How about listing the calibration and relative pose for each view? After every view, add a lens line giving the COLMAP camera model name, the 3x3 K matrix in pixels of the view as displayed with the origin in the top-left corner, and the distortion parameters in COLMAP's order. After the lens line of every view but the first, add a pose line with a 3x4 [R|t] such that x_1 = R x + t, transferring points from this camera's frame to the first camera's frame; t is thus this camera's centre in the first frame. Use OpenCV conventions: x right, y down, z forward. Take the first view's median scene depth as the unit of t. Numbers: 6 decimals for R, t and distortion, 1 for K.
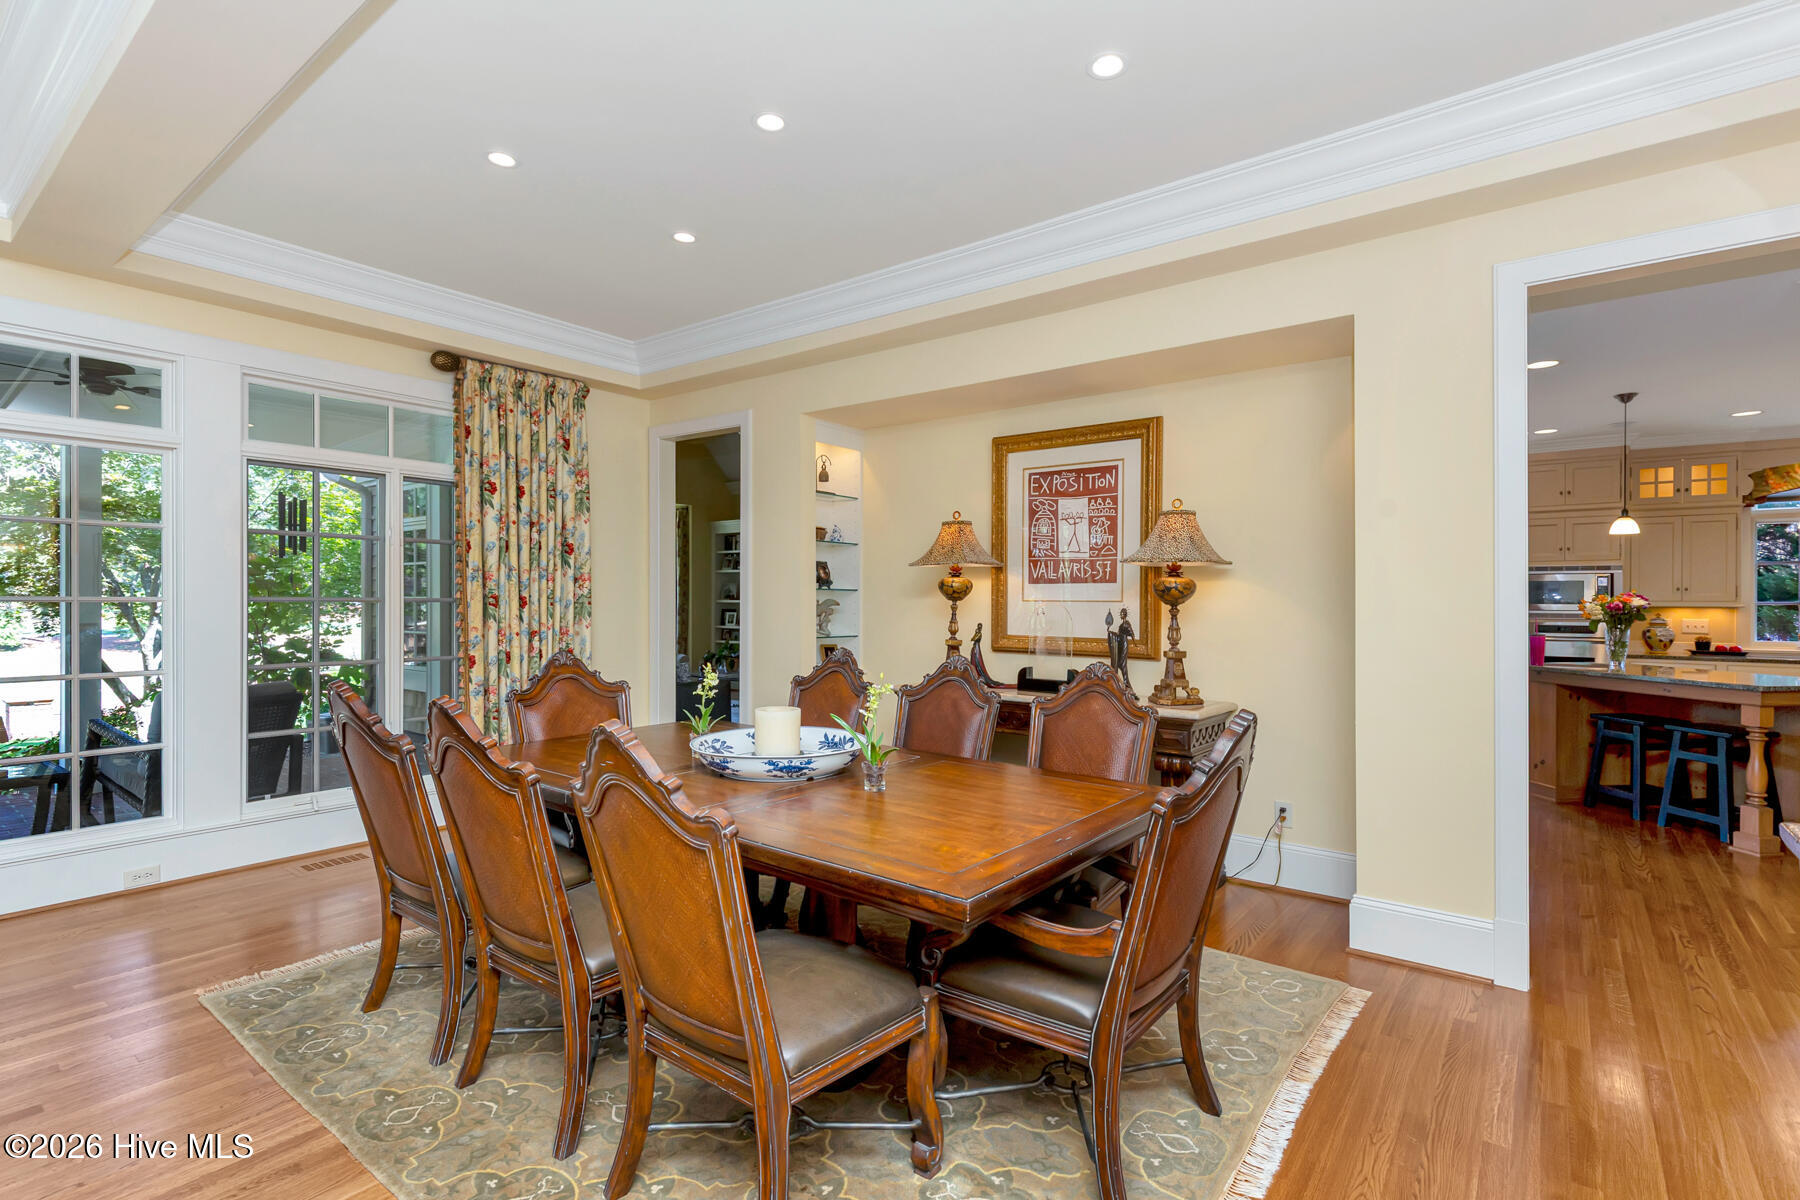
lens RADIAL K [[825.0, 0, 912.8], [0, 825.0, 599.9], [0, 0, 1]] dist [0.005004, 0.000950]
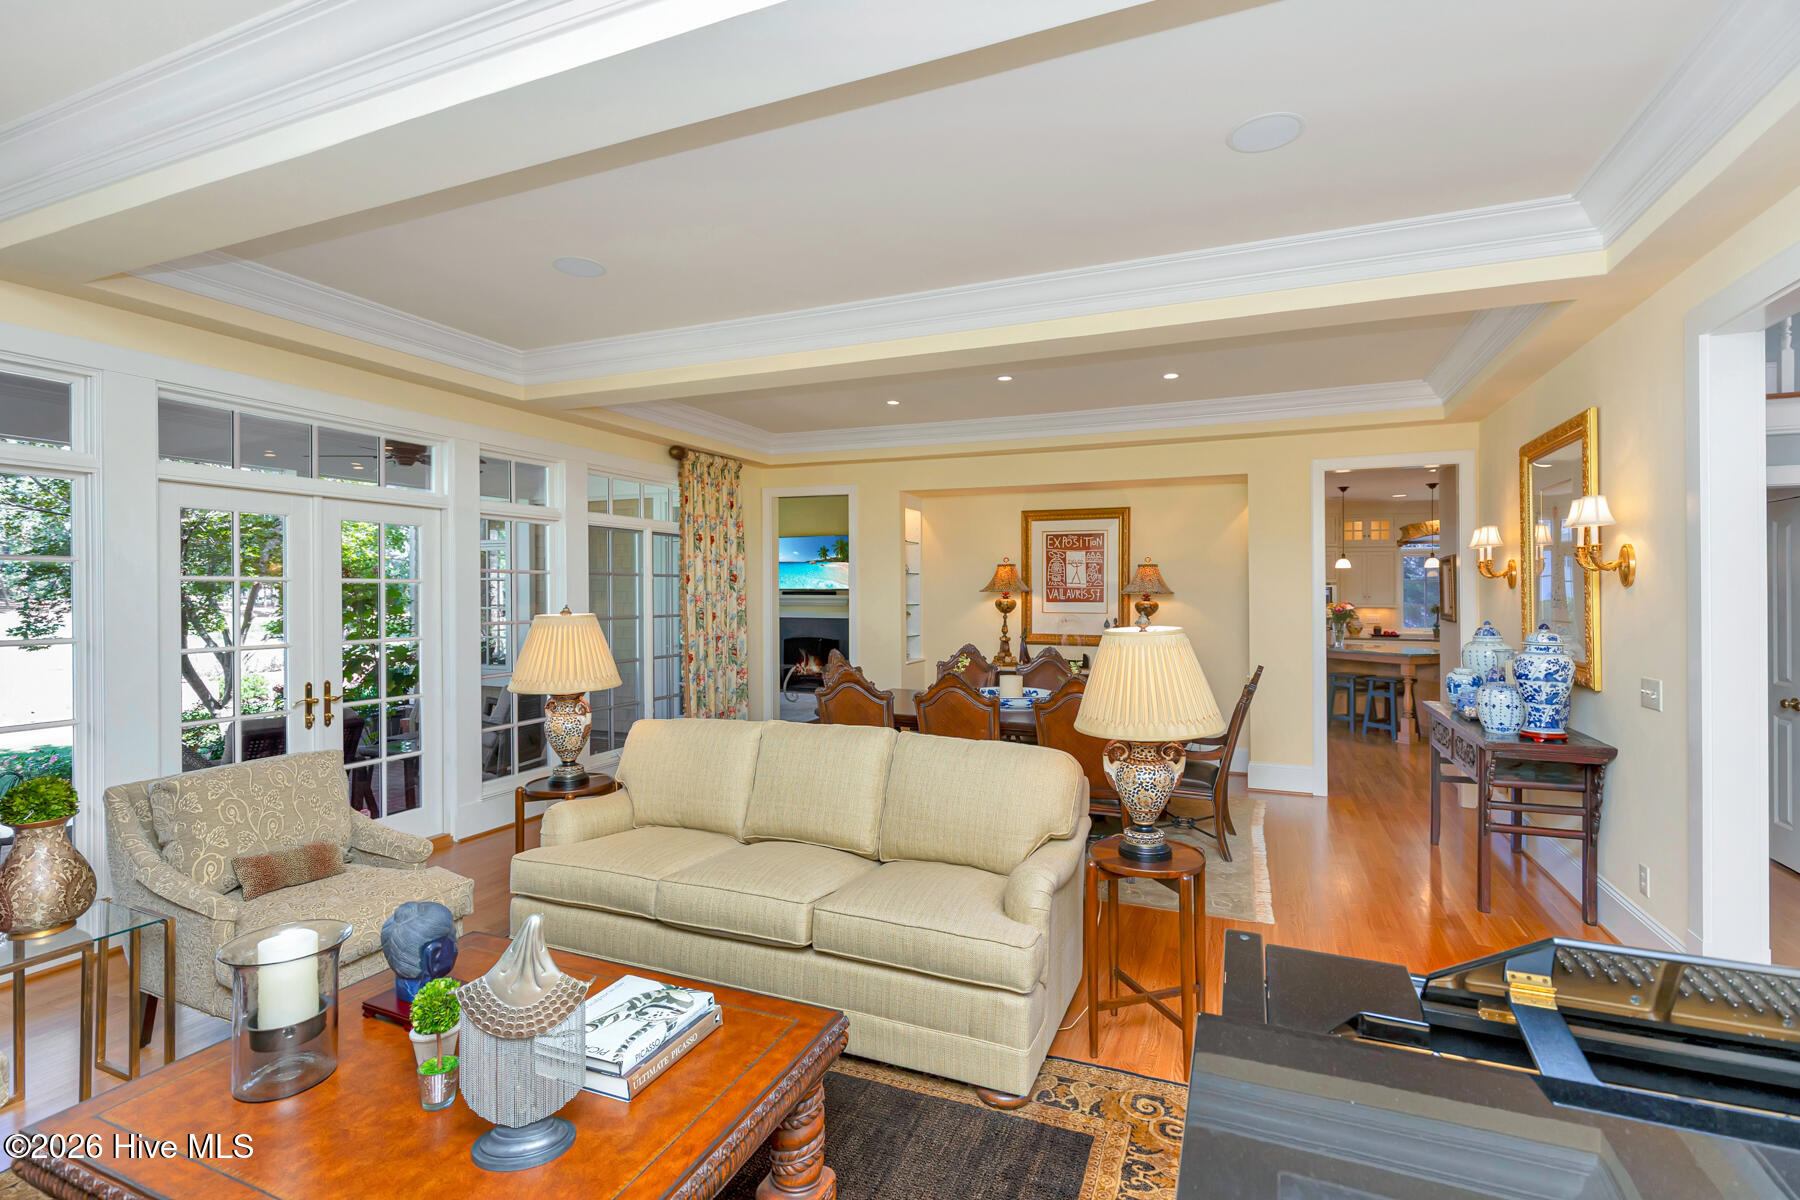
lens RADIAL K [[825.0, 0, 906.0], [0, 825.0, 586.8], [0, 0, 1]] dist [0.005004, 0.000950]
pose [[0.966770, -0.003046, 0.255631, -0.534862], [0.004652, 0.999973, -0.005676, -0.040779], [-0.255607, 0.006676, 0.966758, -0.497779]]
